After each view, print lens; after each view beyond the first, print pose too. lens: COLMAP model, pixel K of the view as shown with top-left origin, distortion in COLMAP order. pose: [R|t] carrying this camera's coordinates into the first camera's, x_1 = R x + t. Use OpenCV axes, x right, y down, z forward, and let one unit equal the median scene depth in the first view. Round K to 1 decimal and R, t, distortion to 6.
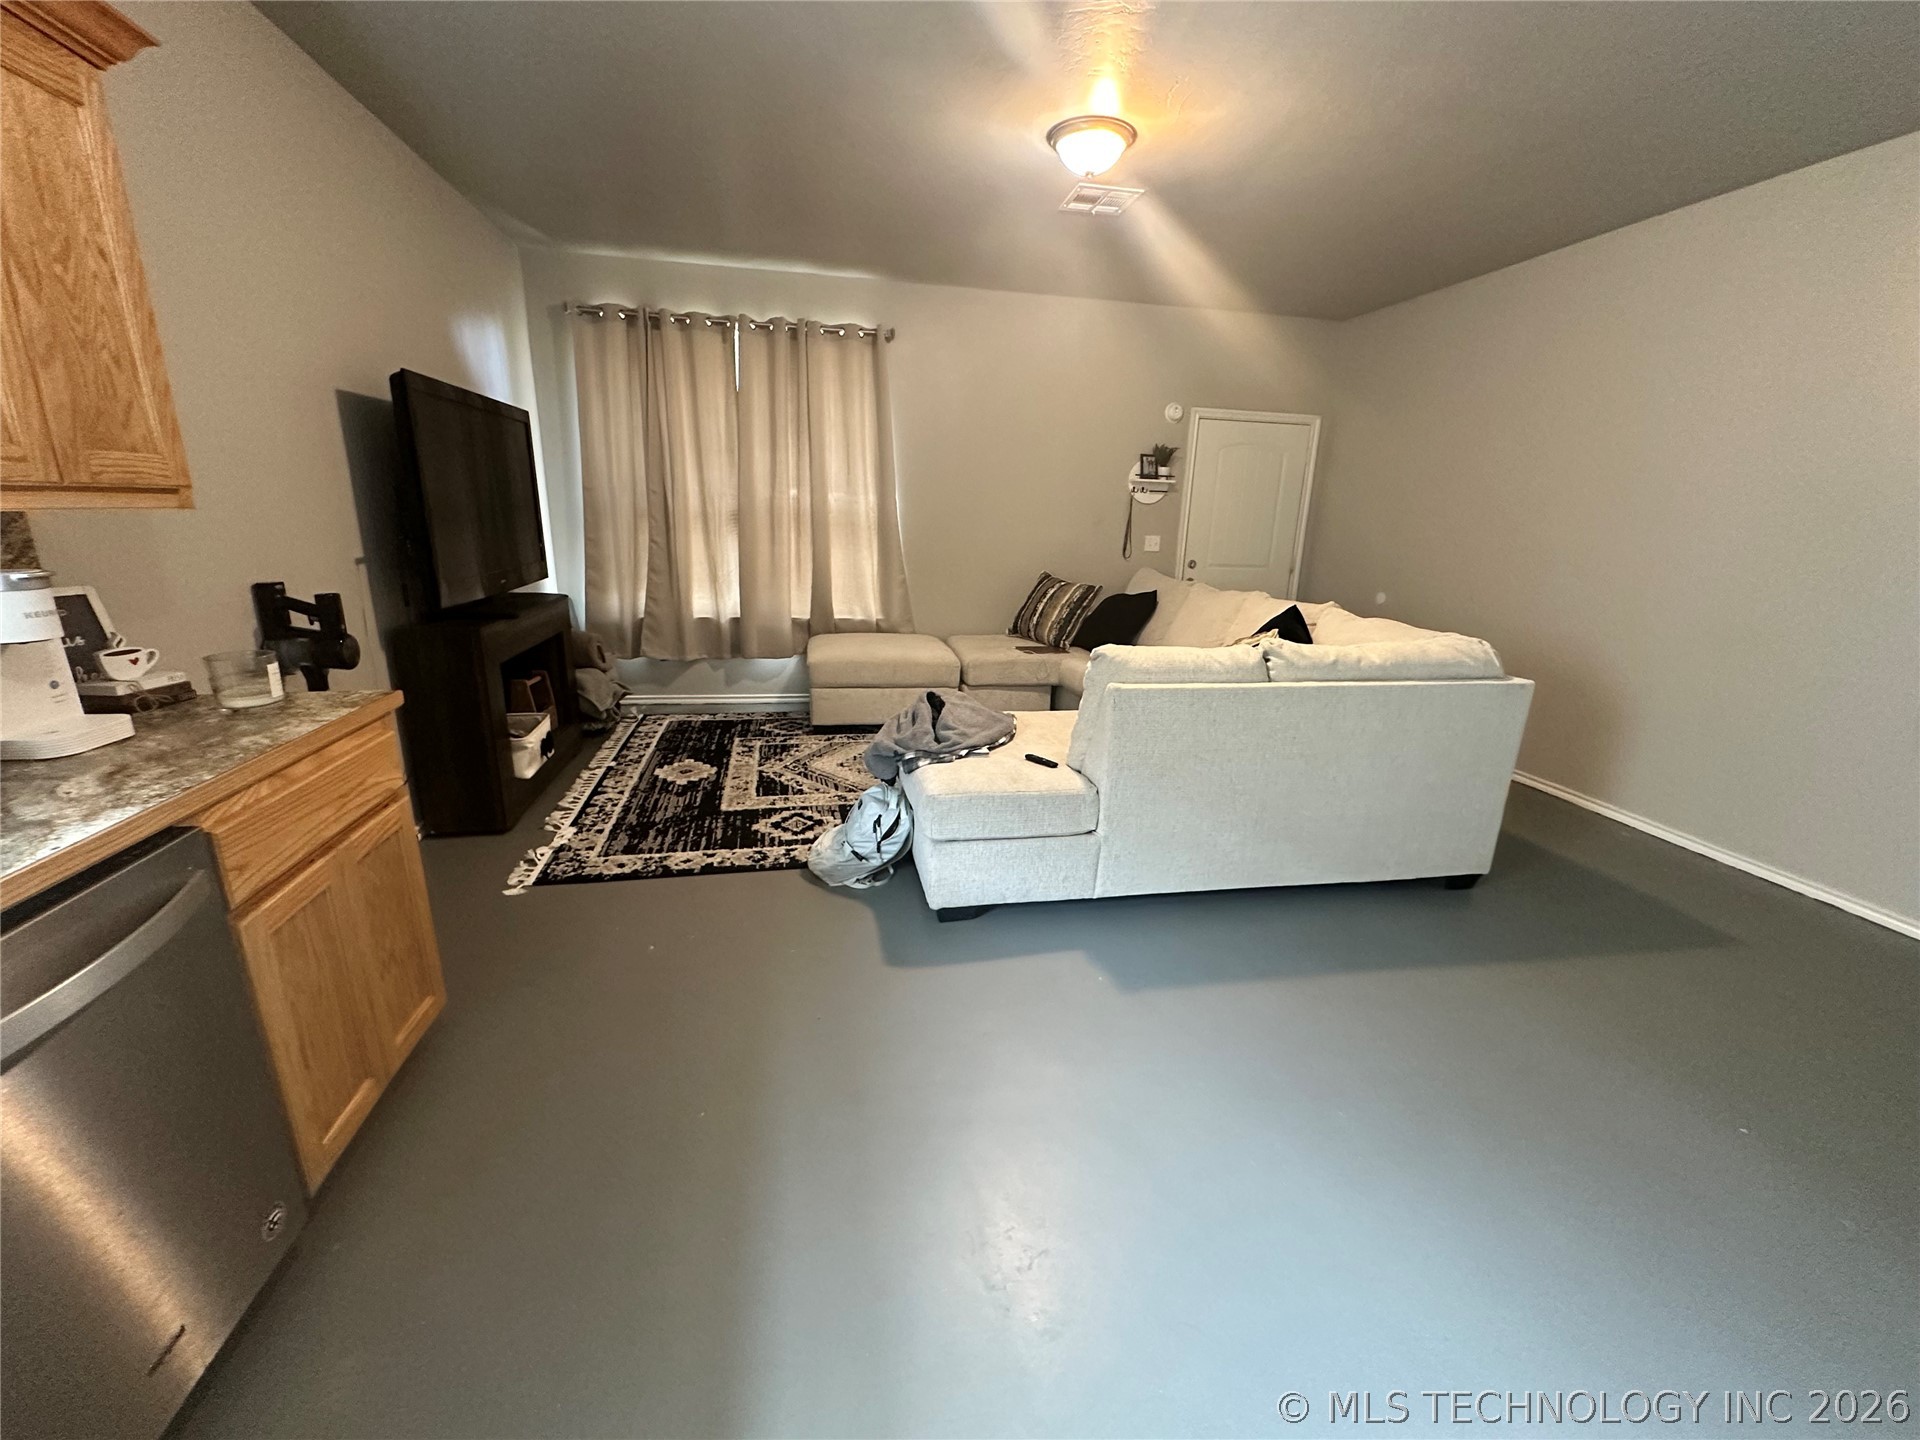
lens RADIAL K [[770.6, 0, 964.2], [0, 770.6, 722.5], [0, 0, 1]] dist [-0.003444, -0.000053]
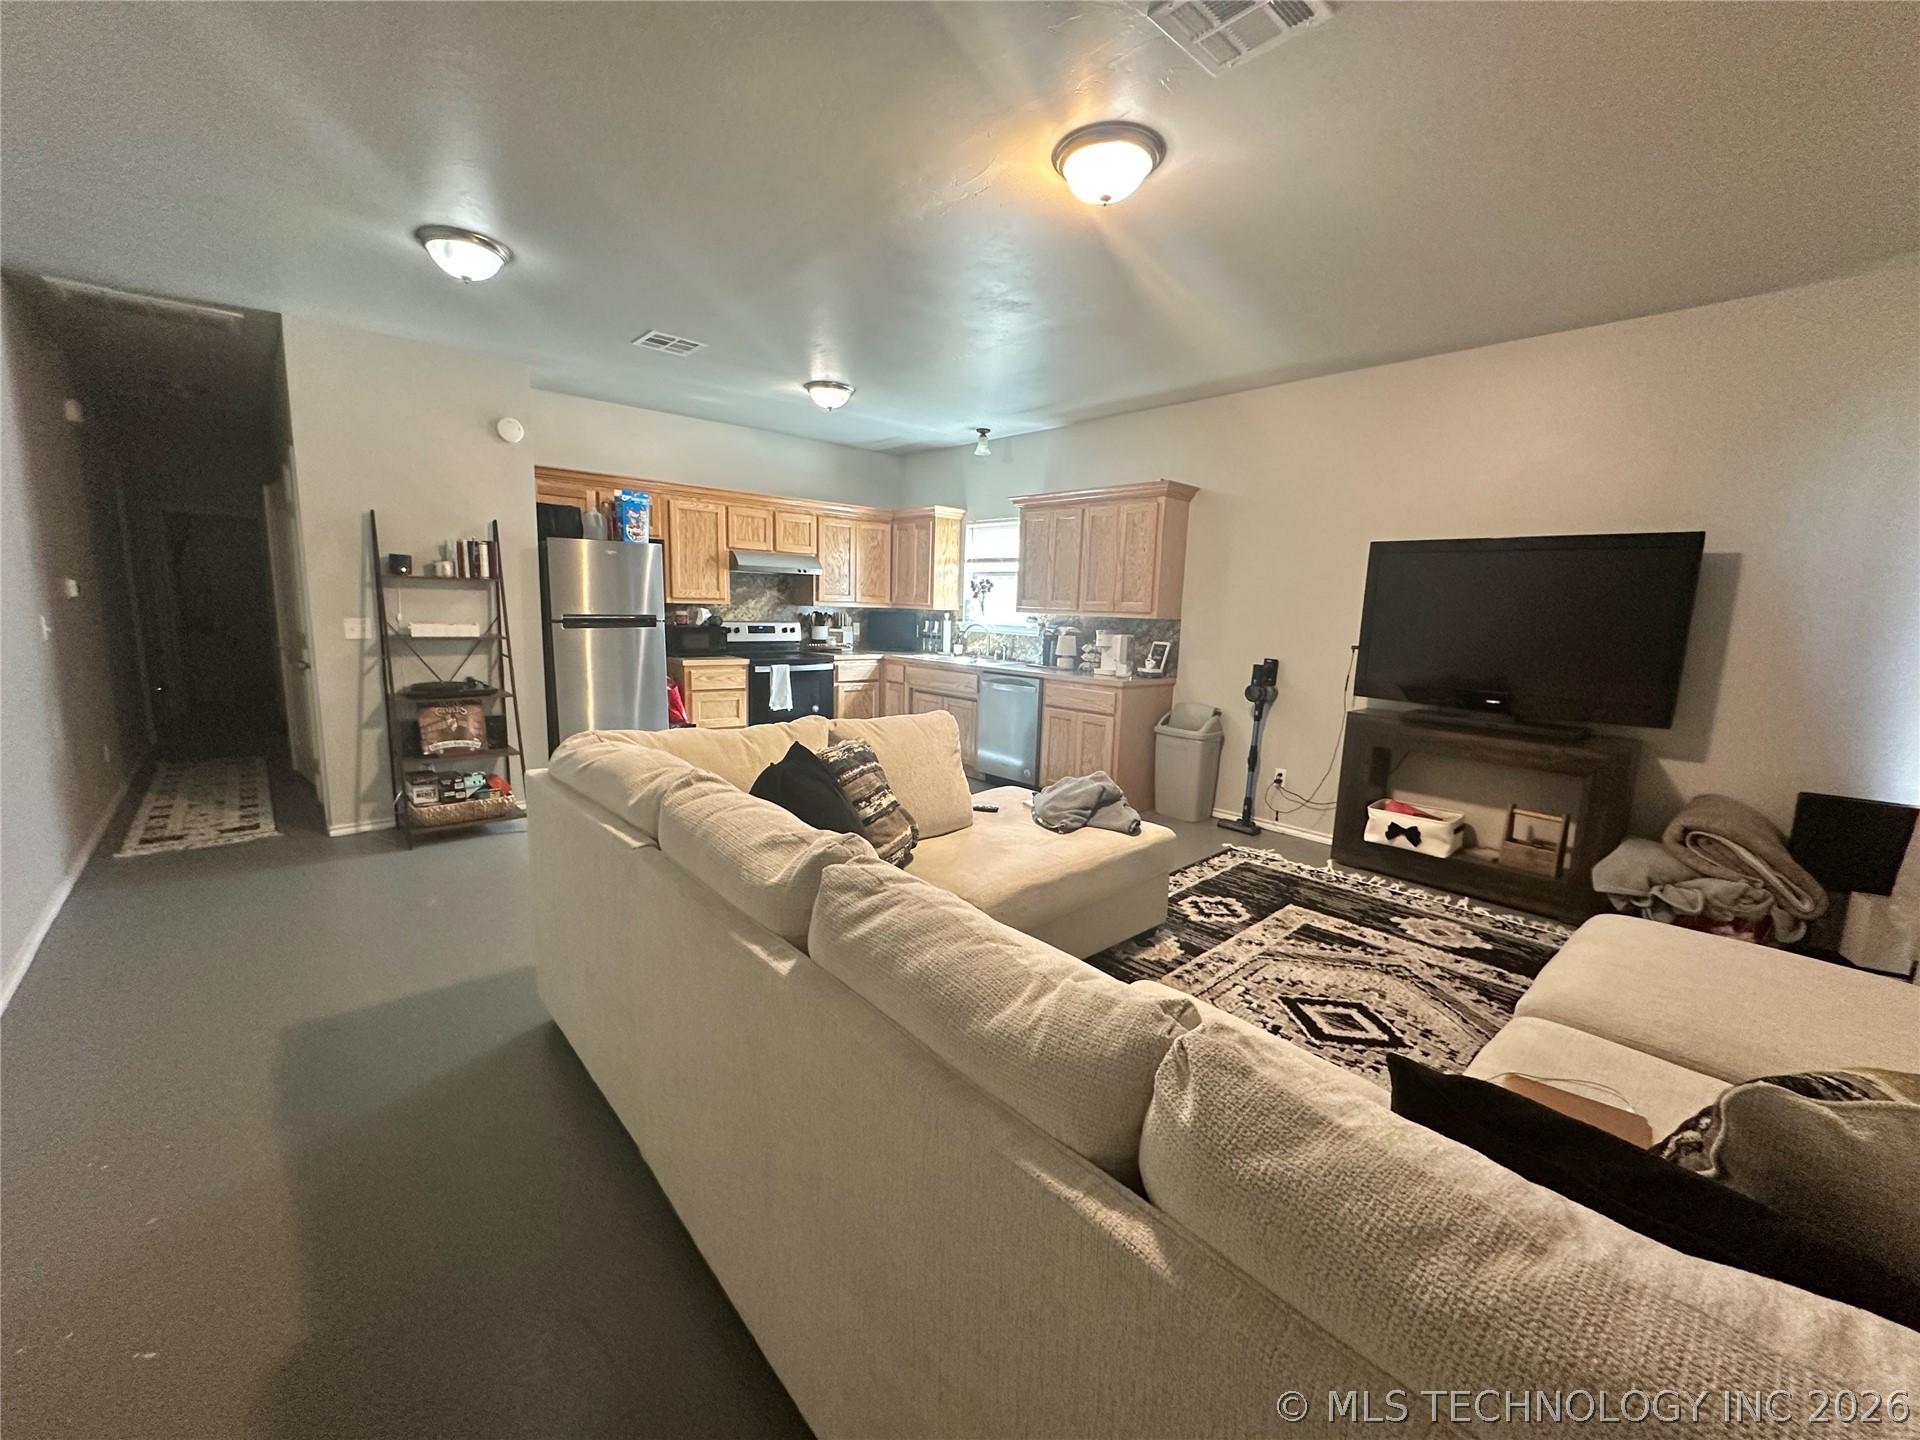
lens RADIAL K [[770.6, 0, 960.8], [0, 770.6, 720.7], [0, 0, 1]] dist [-0.003444, -0.000053]
pose [[-0.856518, 0.024129, -0.515553, 0.612674], [-0.191828, 0.912465, 0.361400, -0.414196], [0.479145, 0.408443, -0.776914, 1.513689]]
